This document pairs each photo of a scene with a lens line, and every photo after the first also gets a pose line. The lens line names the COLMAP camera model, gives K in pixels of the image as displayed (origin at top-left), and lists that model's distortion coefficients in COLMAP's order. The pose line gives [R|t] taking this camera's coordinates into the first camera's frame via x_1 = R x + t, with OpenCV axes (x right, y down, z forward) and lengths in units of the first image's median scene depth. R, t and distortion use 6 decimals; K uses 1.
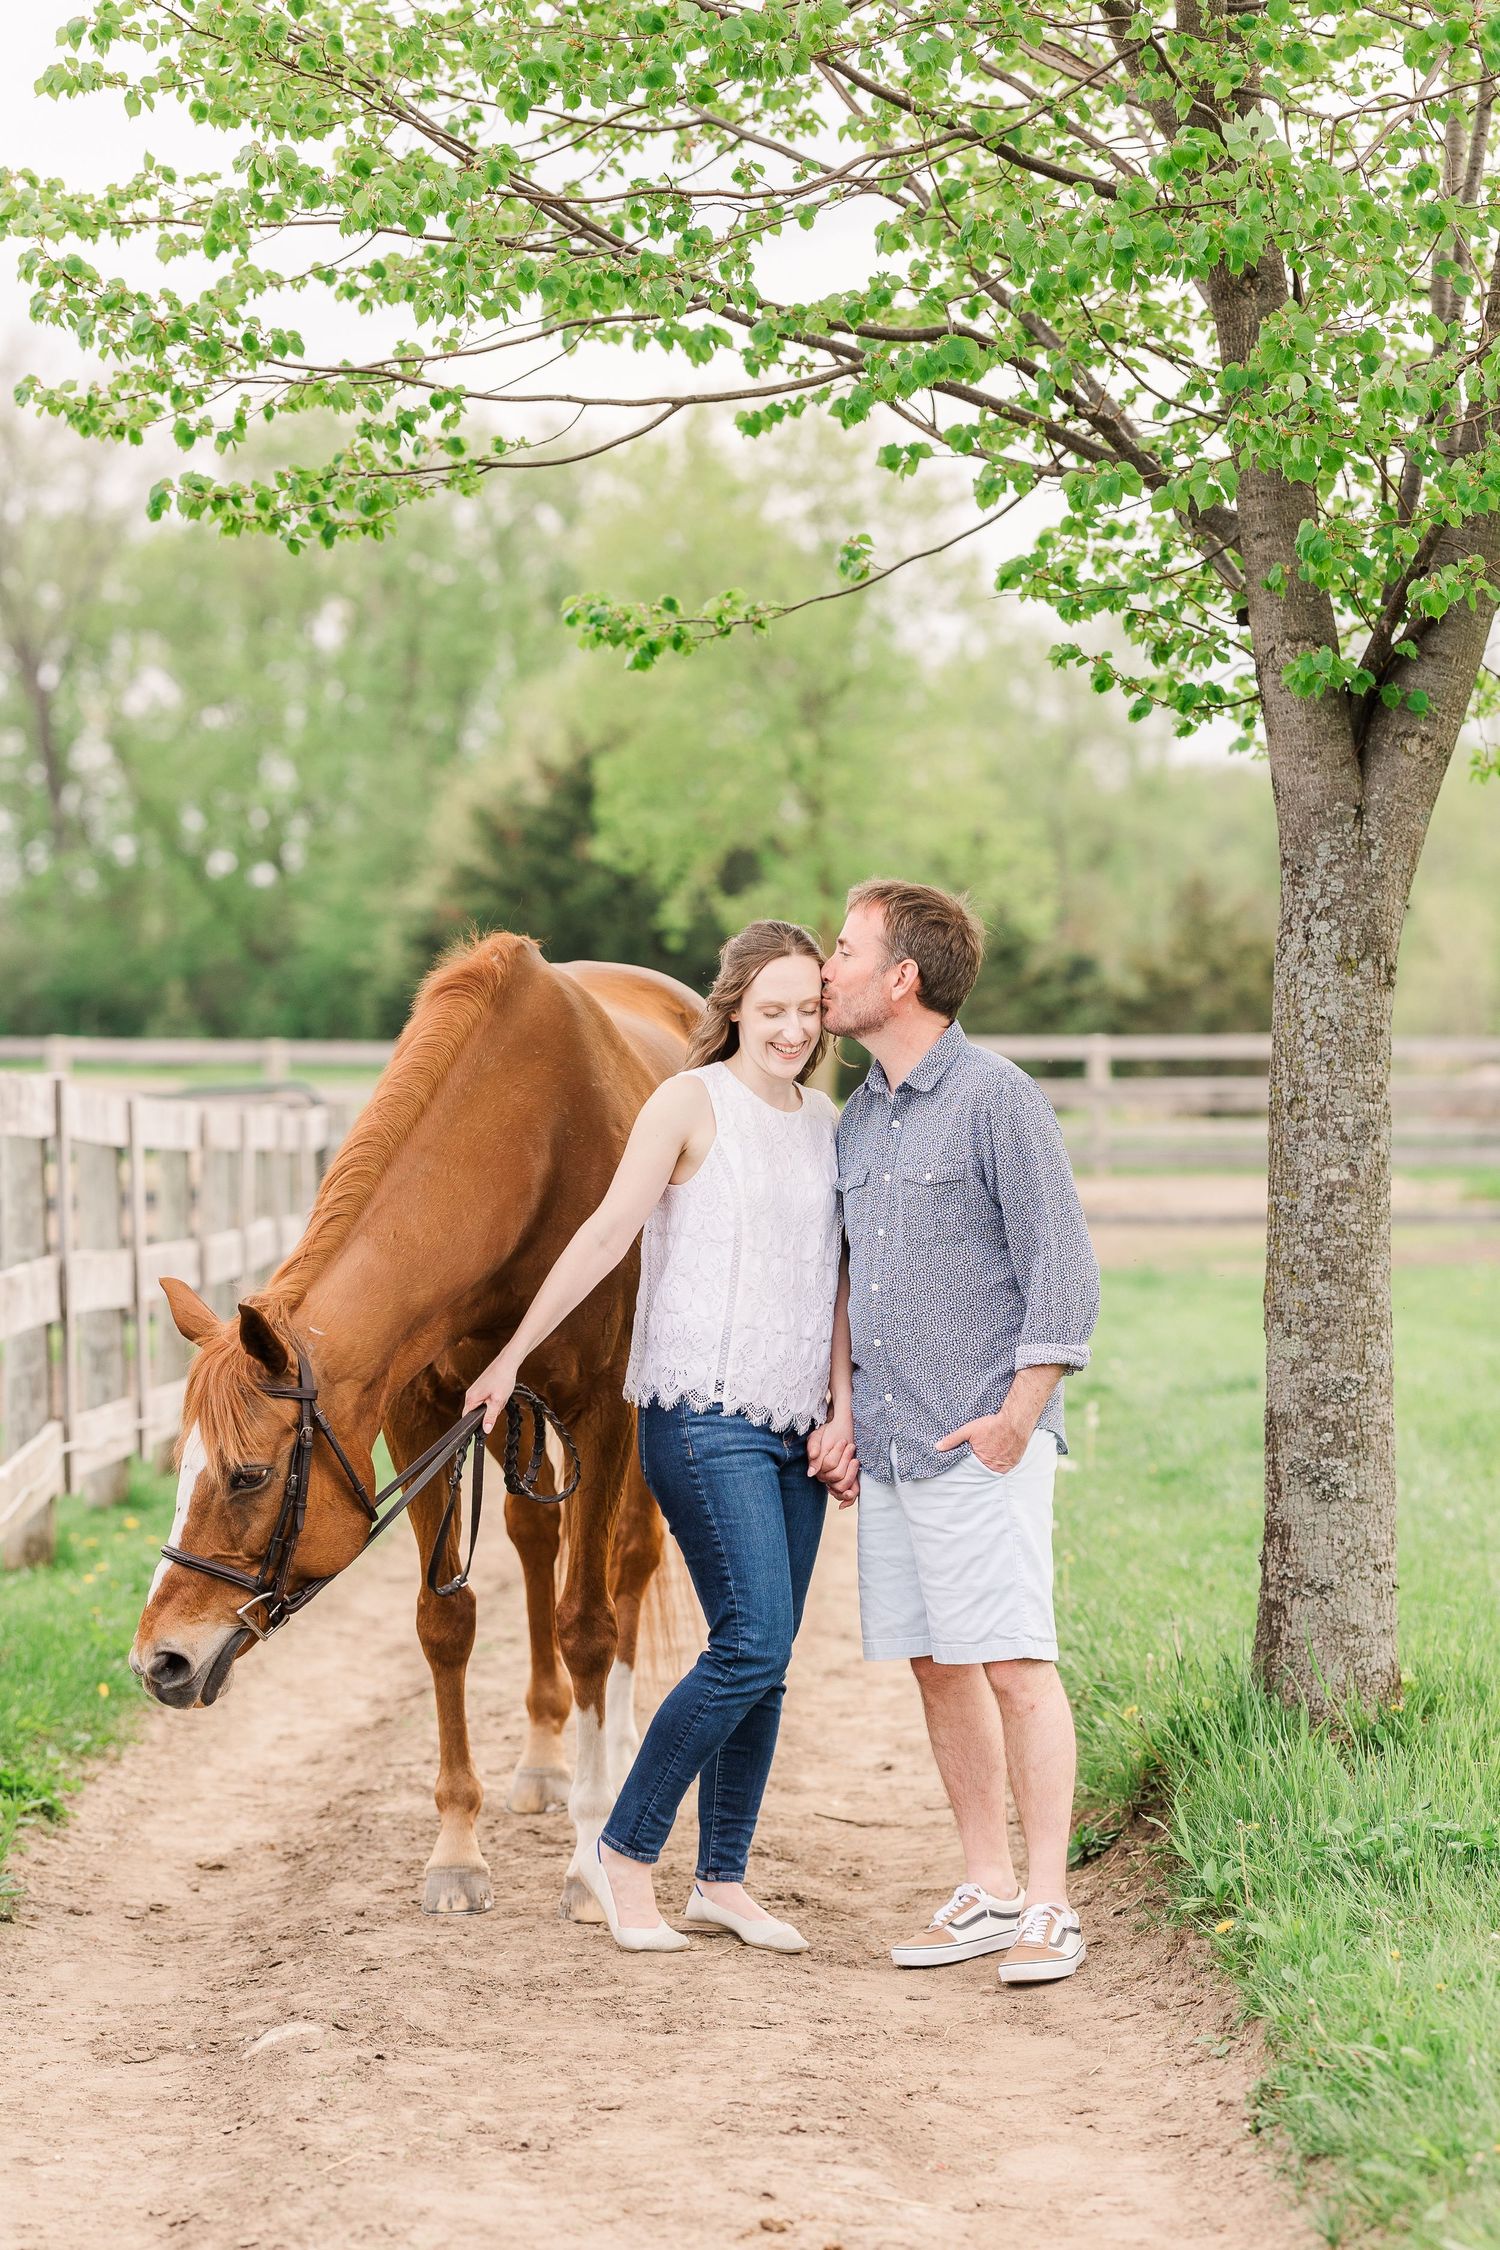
lens RADIAL K [[5344.5, 0, 754.6], [0, 5344.5, 1276.7], [0, 0, 1]] dist [-0.003441, 0.412751]
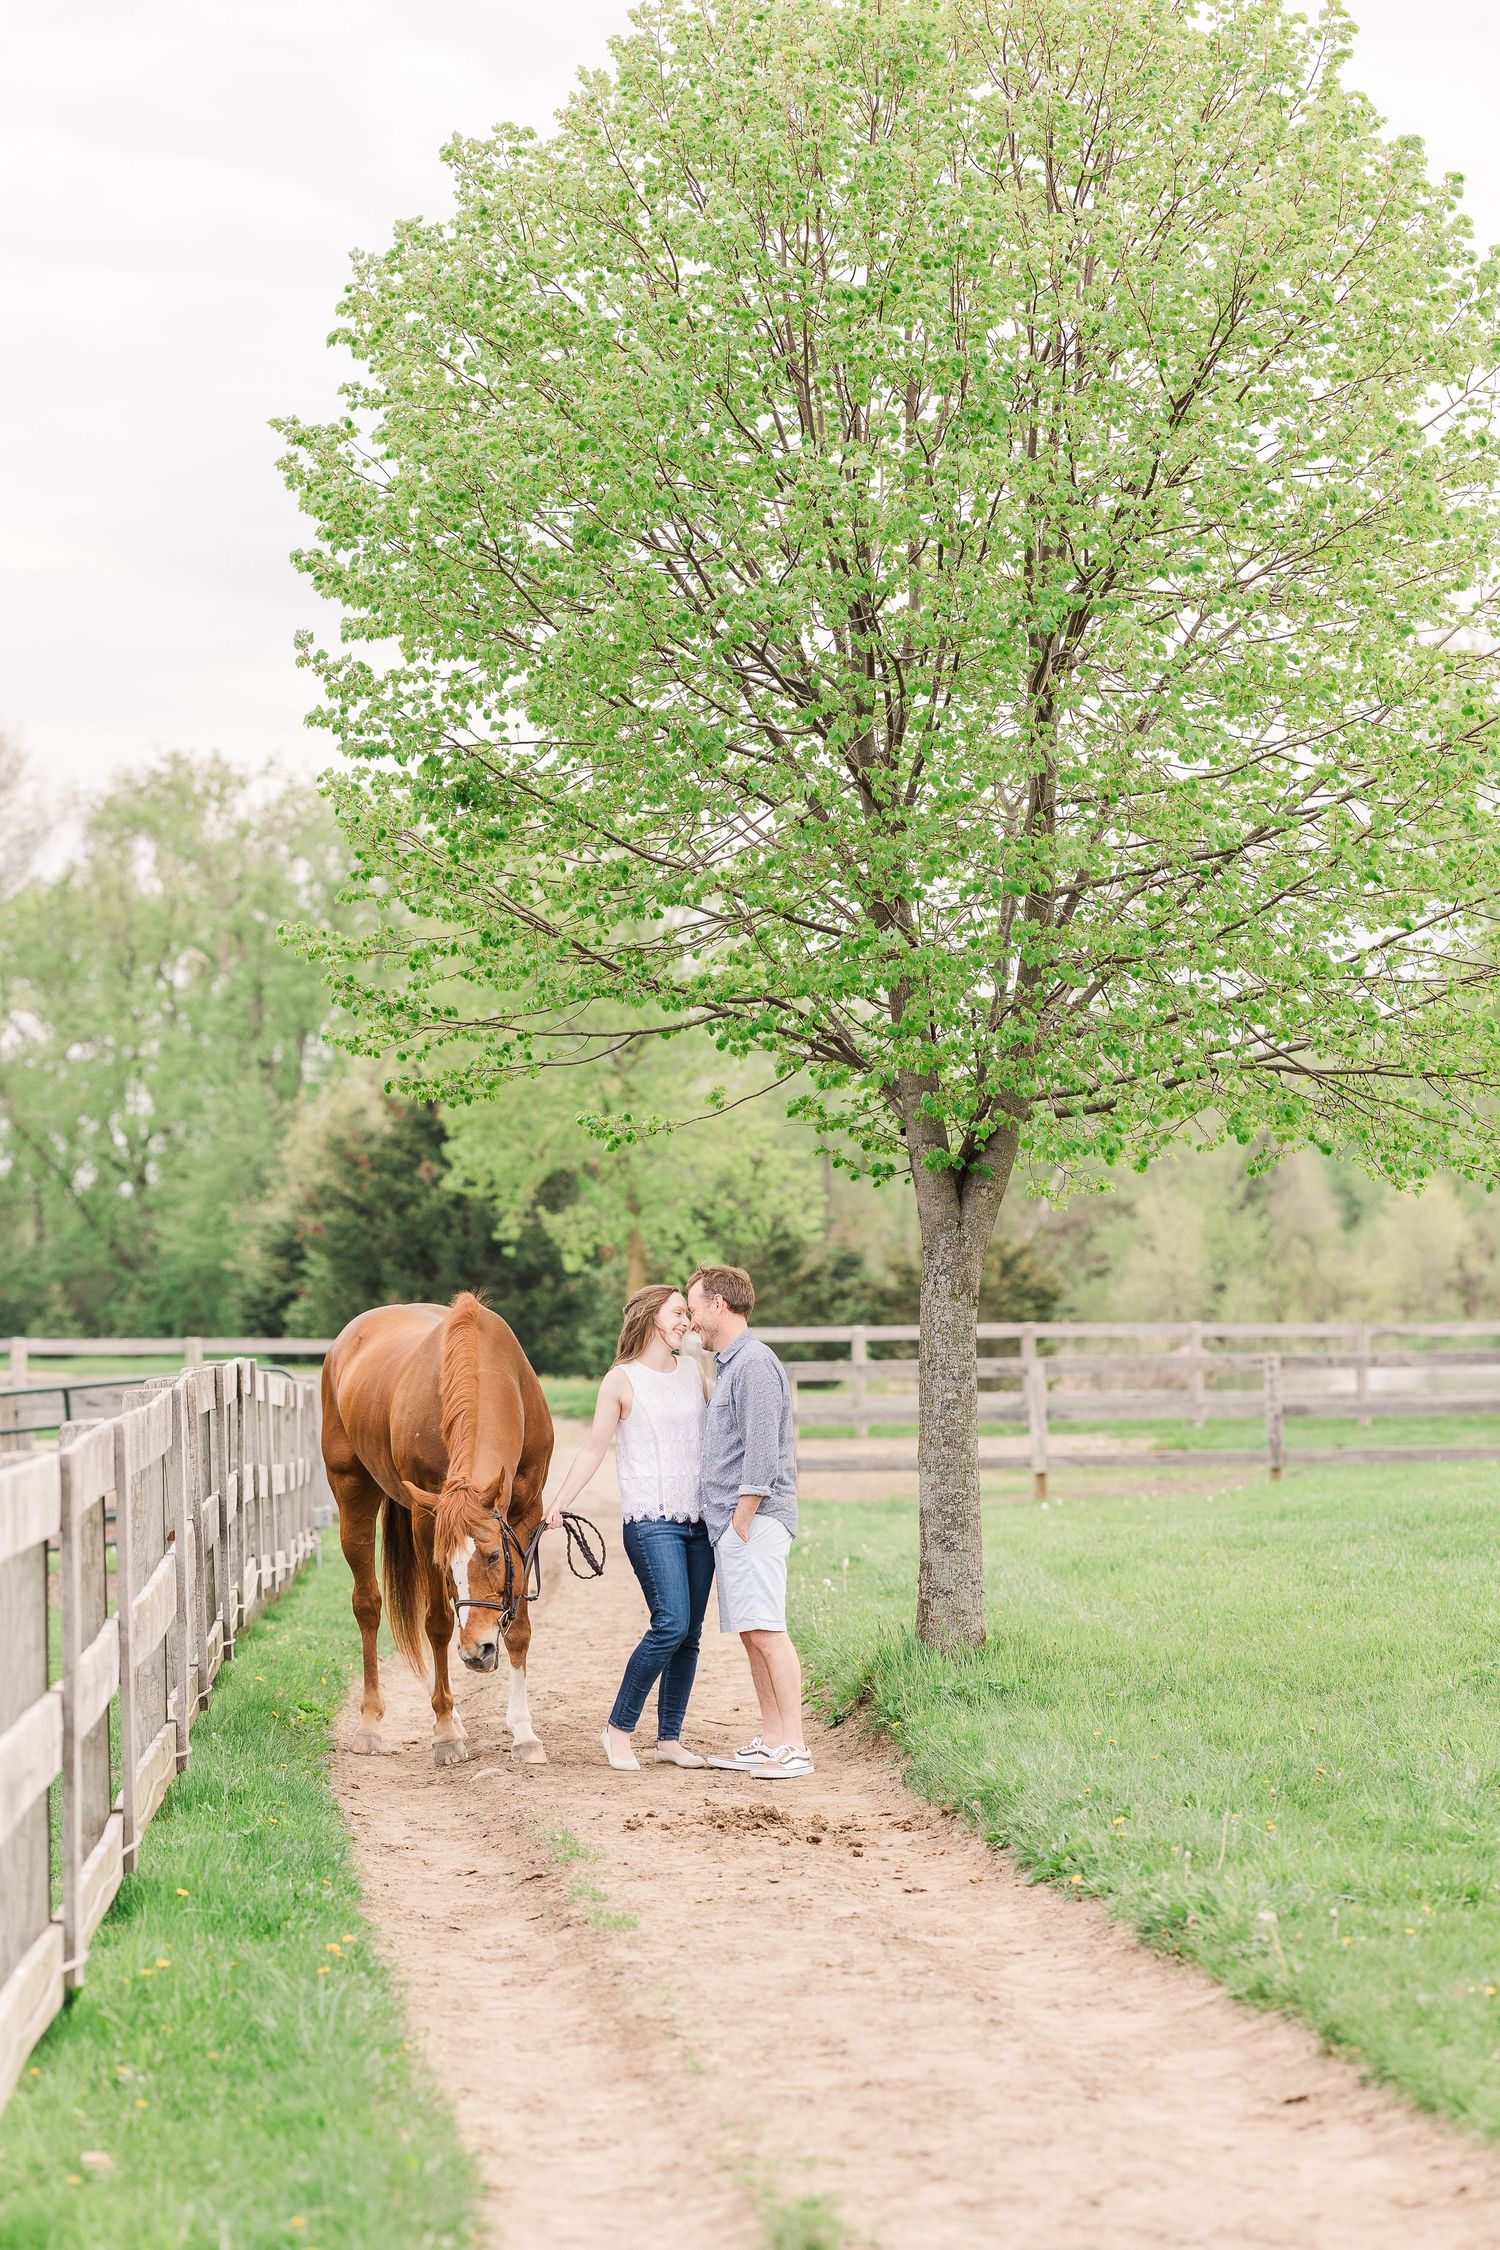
lens RADIAL K [[5344.5, 0, 754.6], [0, 5344.5, 1276.7], [0, 0, 1]] dist [-0.003441, 0.412751]
pose [[0.999011, -0.013349, 0.042419, -0.055645], [0.015605, 0.998456, -0.053317, 0.043661], [-0.041641, 0.053926, 0.997676, -1.069975]]
